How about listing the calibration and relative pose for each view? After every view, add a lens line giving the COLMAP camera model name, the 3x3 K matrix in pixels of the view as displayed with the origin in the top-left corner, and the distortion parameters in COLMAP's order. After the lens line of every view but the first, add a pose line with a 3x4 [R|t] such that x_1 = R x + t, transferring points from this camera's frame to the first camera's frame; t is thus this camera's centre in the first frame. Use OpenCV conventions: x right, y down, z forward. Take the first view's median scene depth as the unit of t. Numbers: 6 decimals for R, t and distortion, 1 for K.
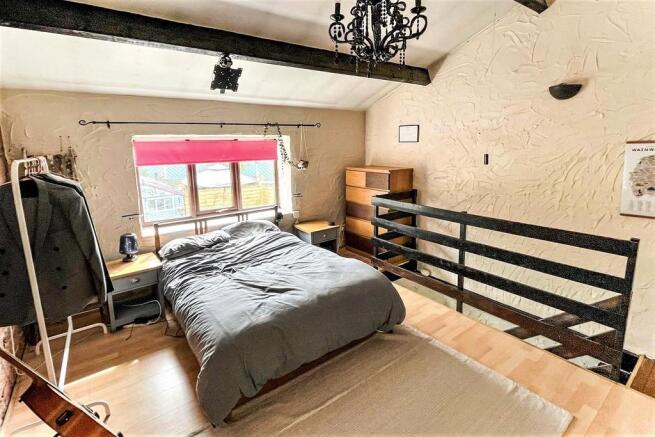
lens RADIAL K [[311.0, 0, 326.9], [0, 311.0, 194.8], [0, 0, 1]] dist [-0.000406, 0.000015]
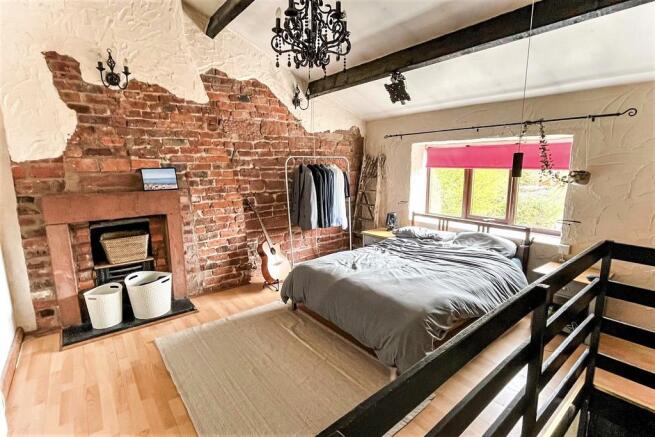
lens RADIAL K [[315.5, 0, 327.5], [0, 315.5, 218.5], [0, 0, 1]] dist [0.000247, 0.000147]
pose [[0.045586, 0.192856, -0.980168, 0.777338], [-0.161454, 0.969710, 0.183290, -0.066615], [0.985827, 0.149897, 0.075343, 0.585827]]
